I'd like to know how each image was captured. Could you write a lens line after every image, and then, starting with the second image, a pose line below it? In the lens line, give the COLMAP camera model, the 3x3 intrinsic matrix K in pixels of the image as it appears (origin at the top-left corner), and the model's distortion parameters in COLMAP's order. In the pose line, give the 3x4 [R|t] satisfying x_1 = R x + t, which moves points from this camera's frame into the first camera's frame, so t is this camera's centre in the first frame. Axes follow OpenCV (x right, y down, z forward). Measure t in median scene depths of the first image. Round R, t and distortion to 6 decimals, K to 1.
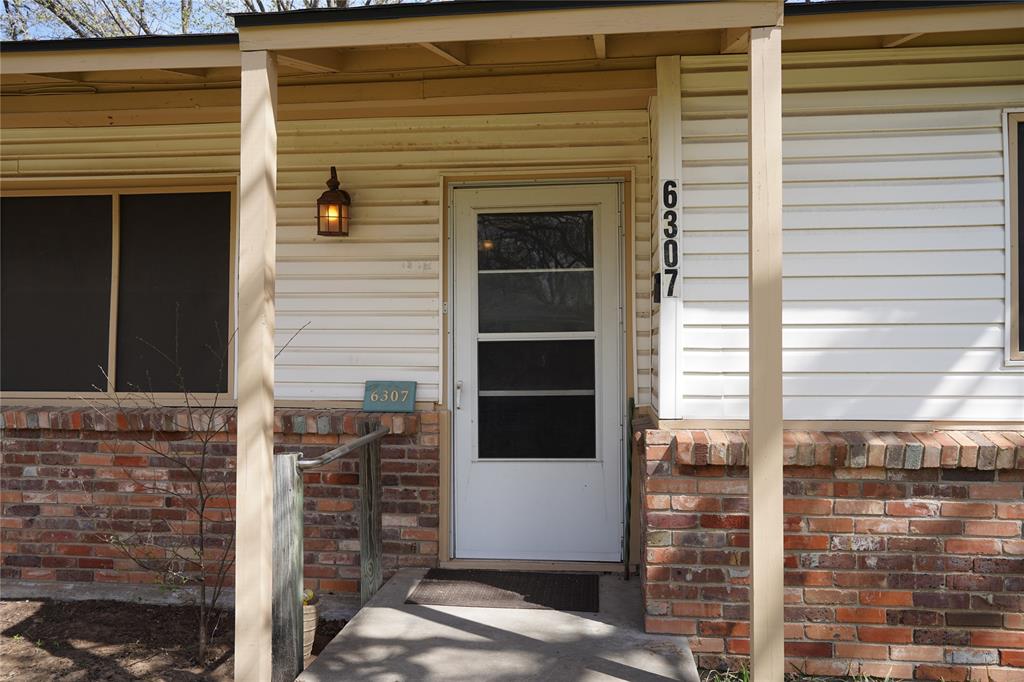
lens RADIAL K [[802.7, 0, 510.4], [0, 802.7, 338.3], [0, 0, 1]] dist [-0.021943, 0.032201]
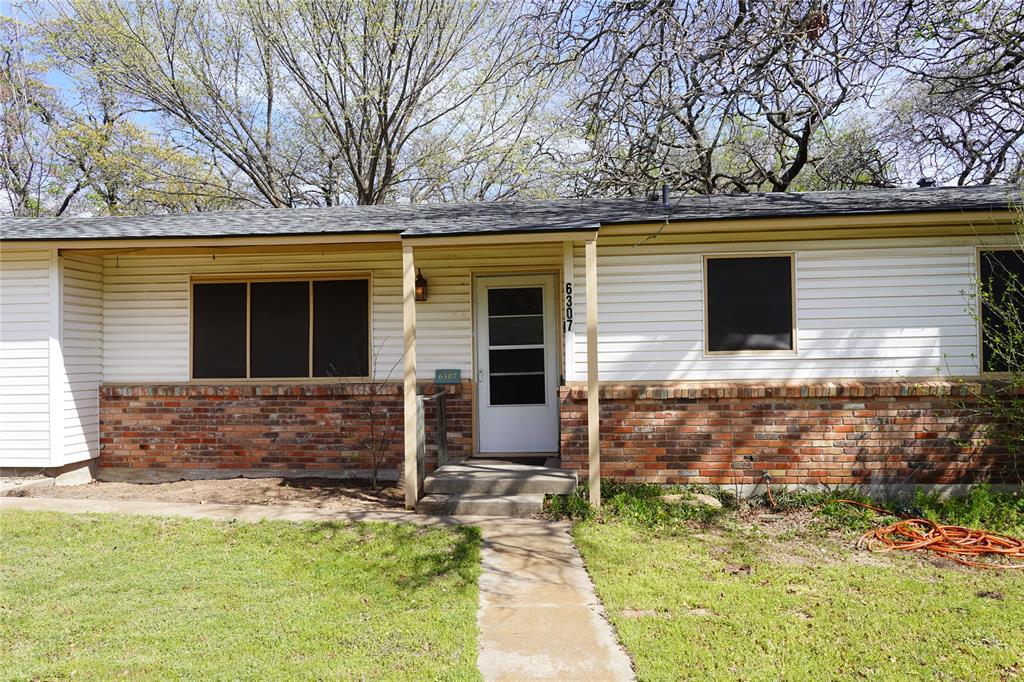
lens RADIAL K [[802.7, 0, 509.3], [0, 802.7, 338.7], [0, 0, 1]] dist [-0.021943, 0.032201]
pose [[0.999851, -0.017132, -0.002329, 0.018824], [0.017139, 0.999848, 0.003173, -0.032363], [0.002274, -0.003212, 0.999992, -1.150229]]
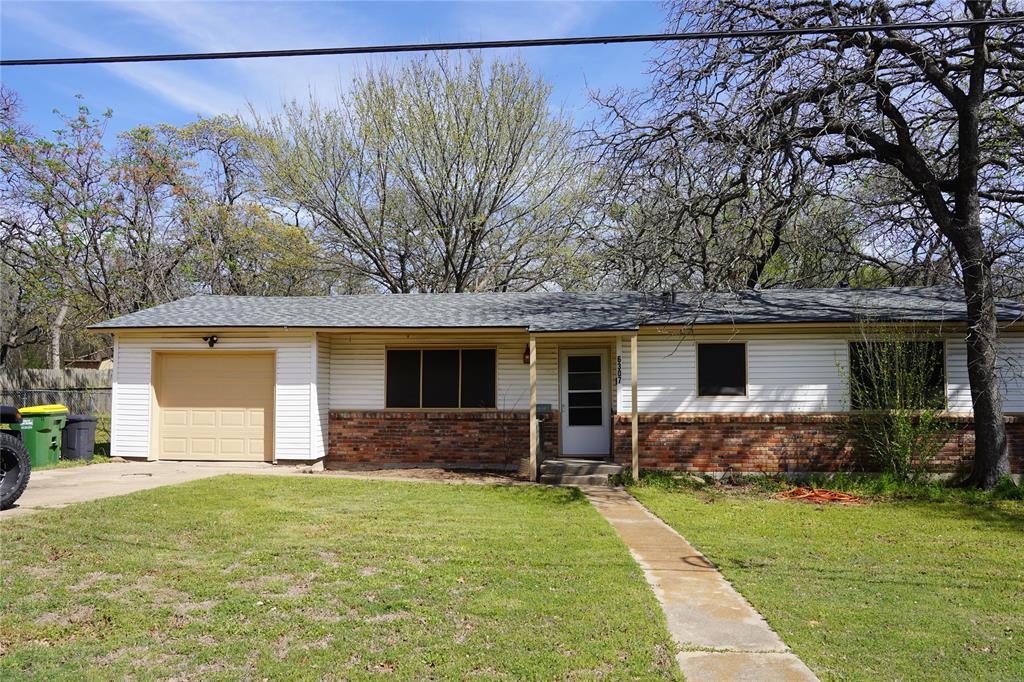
lens RADIAL K [[802.7, 0, 510.0], [0, 802.7, 343.1], [0, 0, 1]] dist [-0.021943, 0.032201]
pose [[0.999957, -0.006095, -0.006933, -0.281481], [0.005915, 0.999652, -0.025720, -0.129519], [0.007087, 0.025678, 0.999645, -2.628044]]
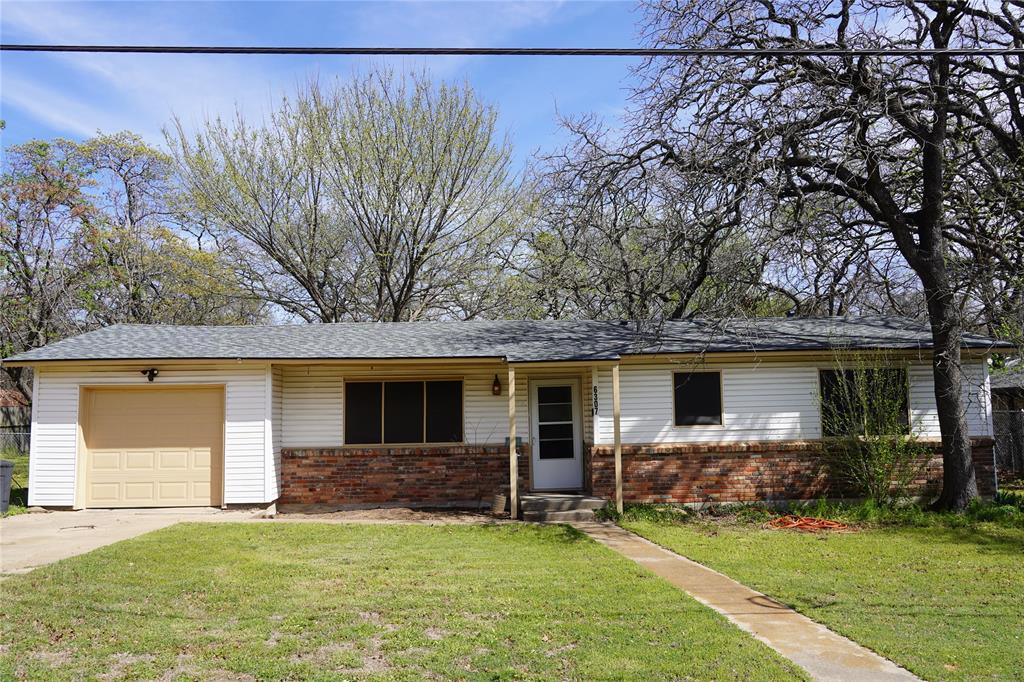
lens RADIAL K [[802.7, 0, 509.9], [0, 802.7, 341.2], [0, 0, 1]] dist [-0.021943, 0.032201]
pose [[0.990688, -0.009619, 0.135813, -0.645000], [0.018395, 0.997811, -0.063513, -0.140820], [-0.134905, 0.065420, 0.988697, -2.467145]]
